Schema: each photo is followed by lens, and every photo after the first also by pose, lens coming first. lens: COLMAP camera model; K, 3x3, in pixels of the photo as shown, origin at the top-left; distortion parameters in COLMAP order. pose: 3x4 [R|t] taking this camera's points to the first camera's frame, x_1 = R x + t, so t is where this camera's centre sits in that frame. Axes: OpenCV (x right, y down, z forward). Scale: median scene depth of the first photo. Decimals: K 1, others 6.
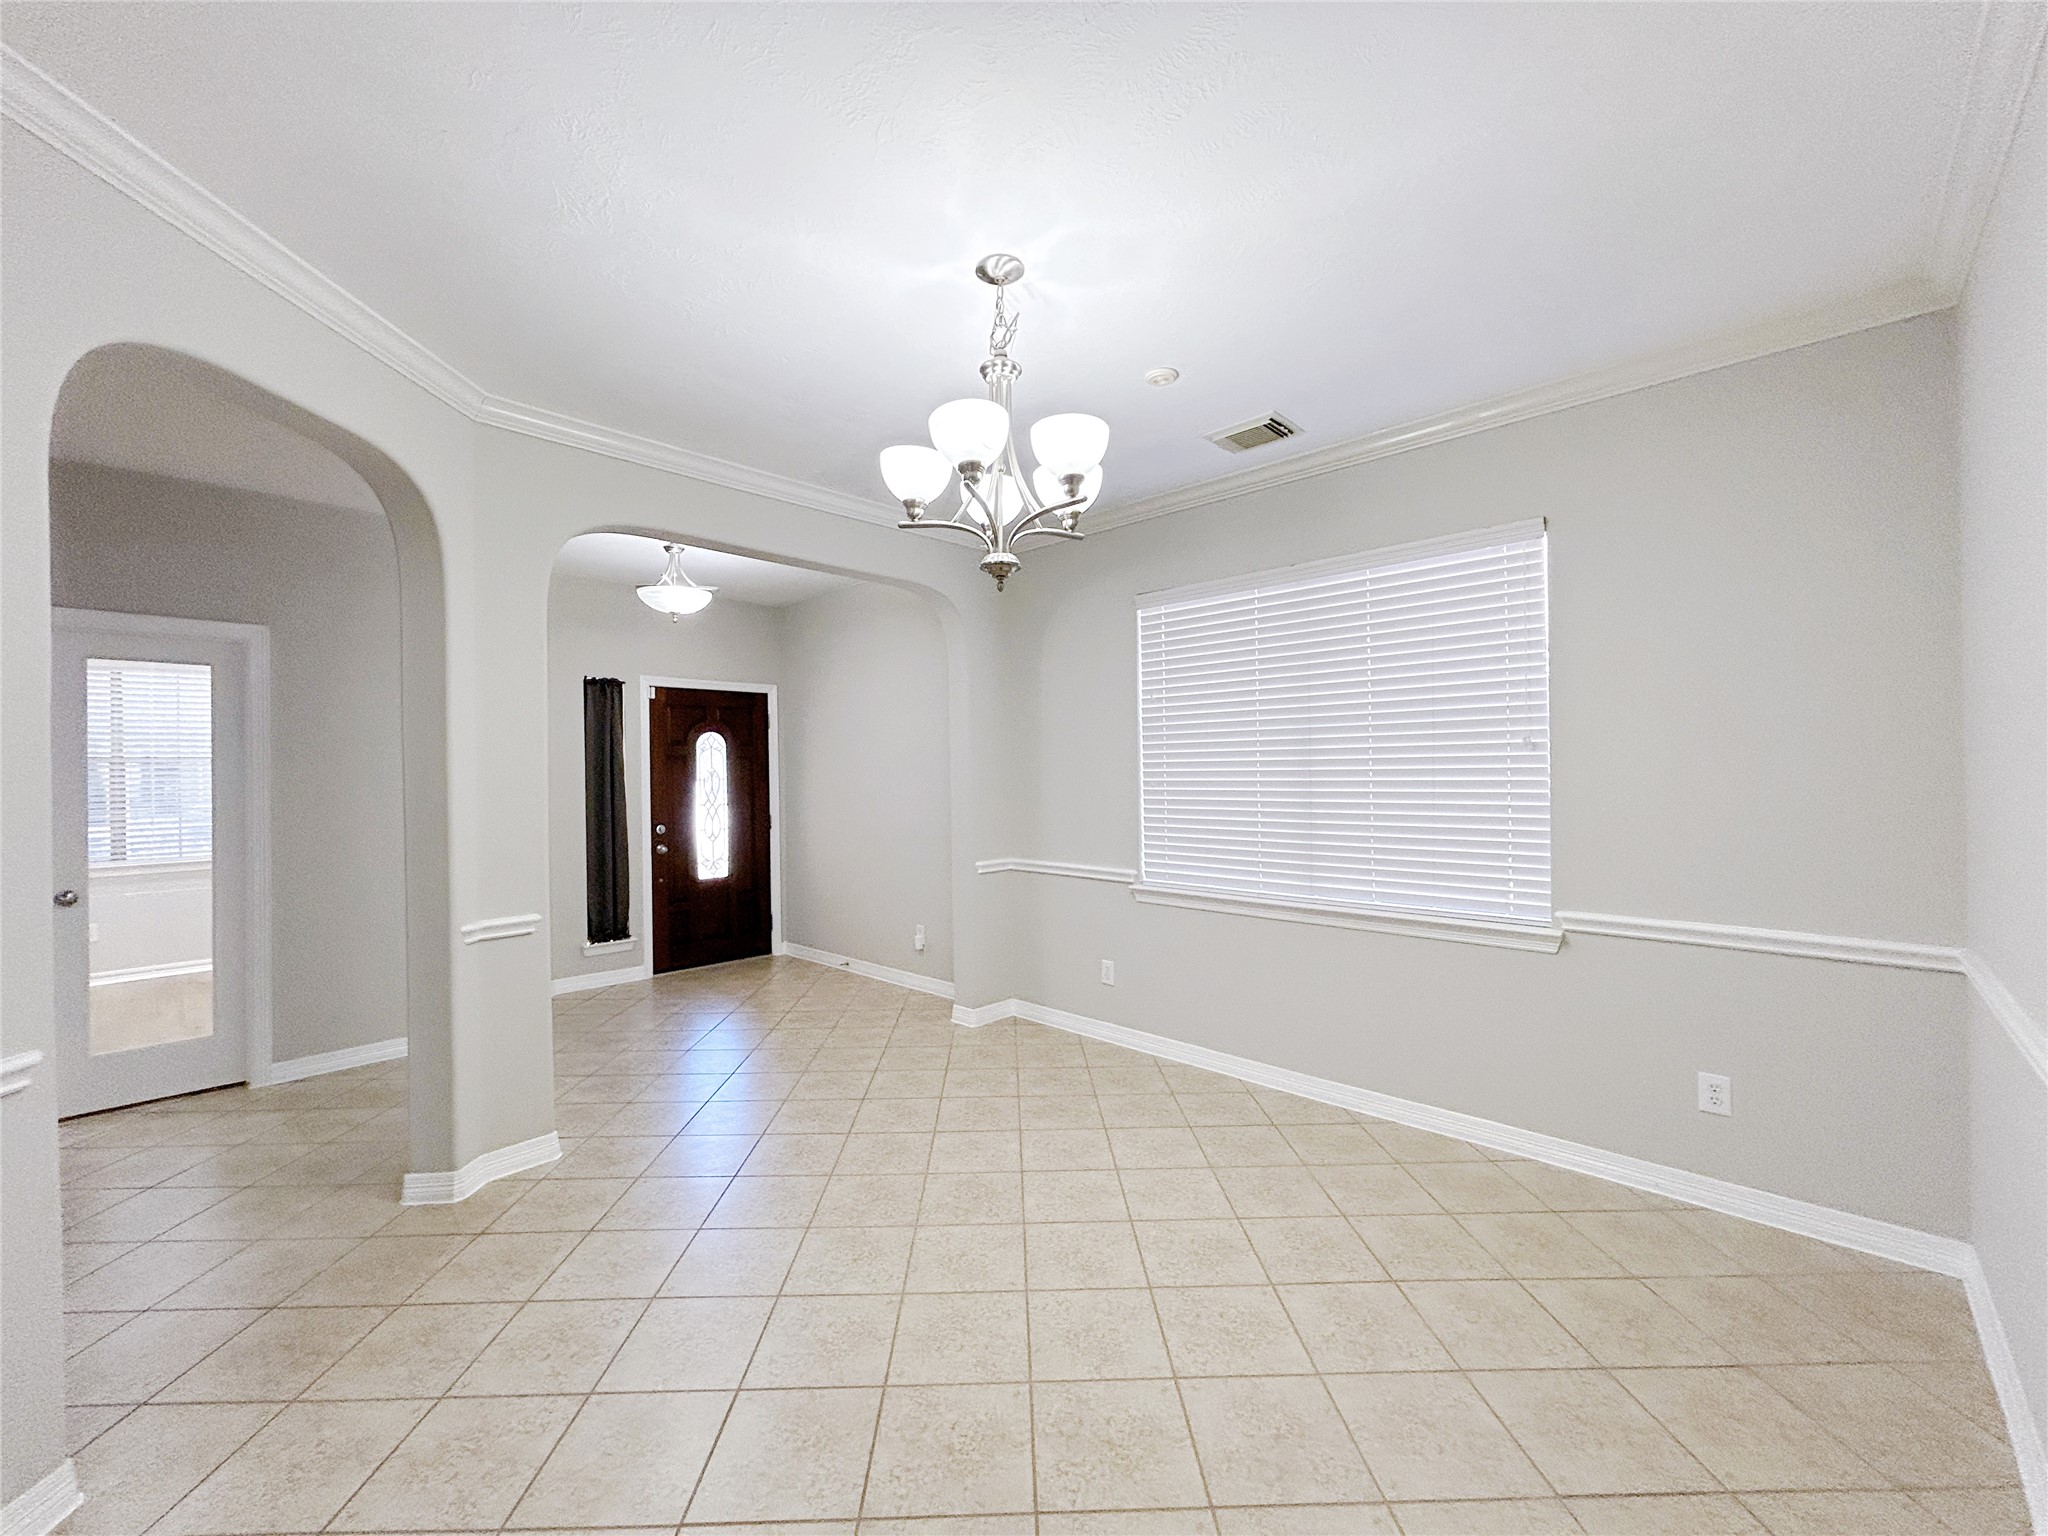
lens RADIAL K [[823.2, 0, 1019.3], [0, 823.2, 764.5], [0, 0, 1]] dist [-0.003503, 0.001264]
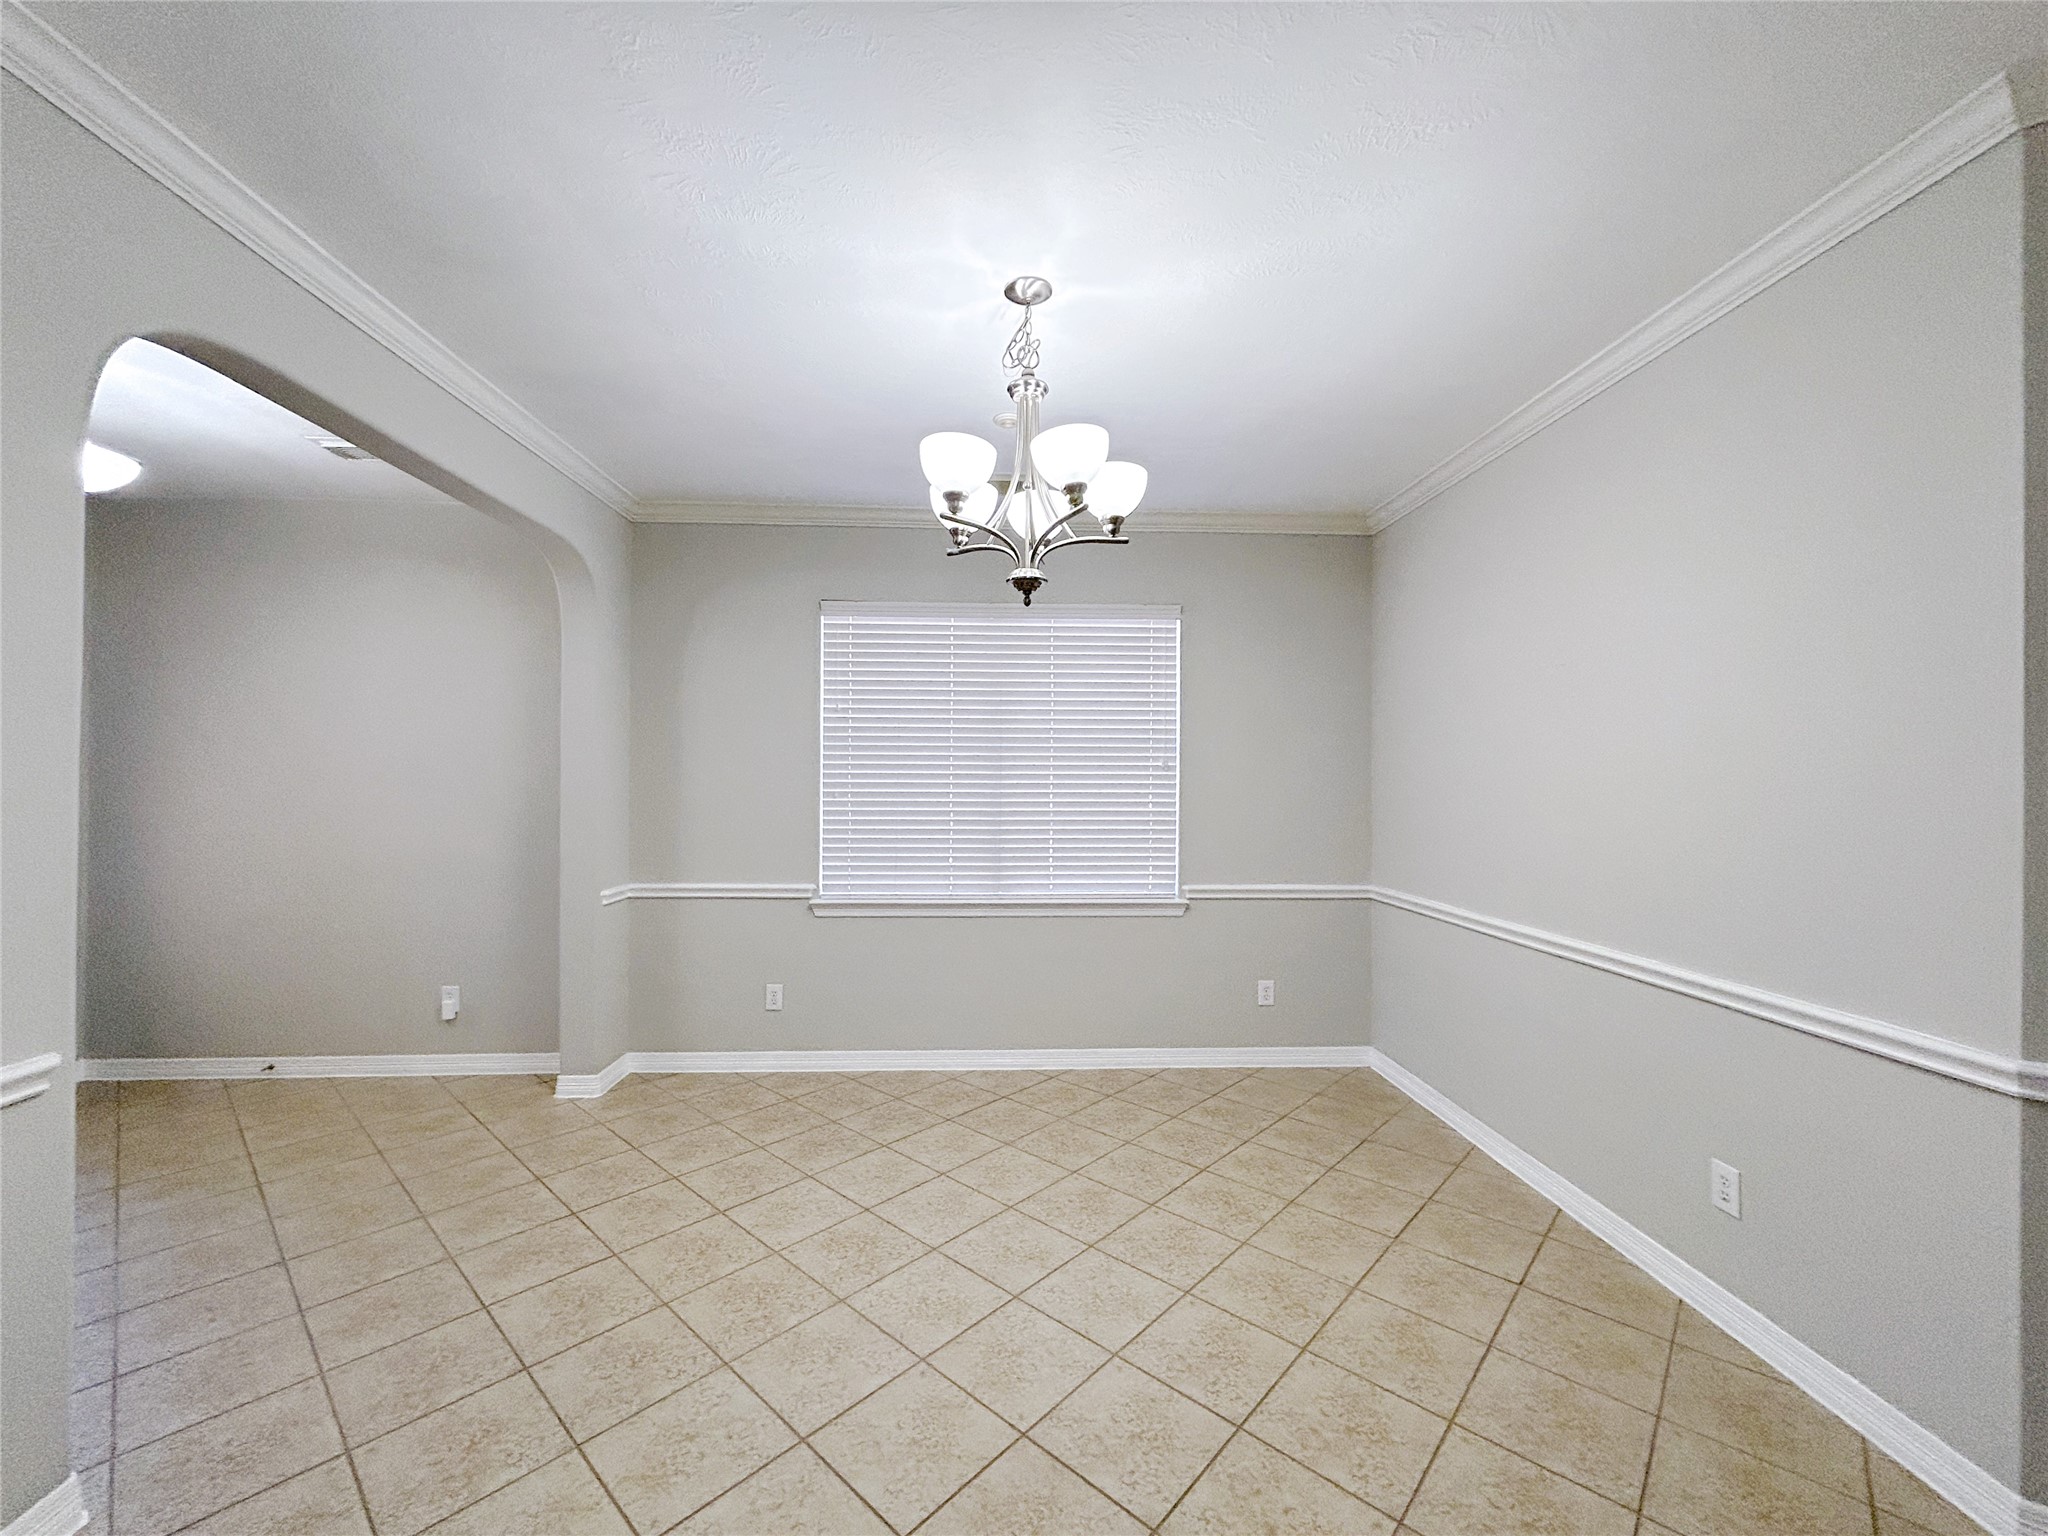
lens RADIAL K [[823.2, 0, 1019.4], [0, 823.2, 767.9], [0, 0, 1]] dist [-0.003503, 0.001264]
pose [[0.692693, 0.022953, 0.720867, -0.516265], [-0.017497, 0.999734, -0.015019, 0.002798], [-0.721020, -0.002209, 0.692910, 0.209053]]
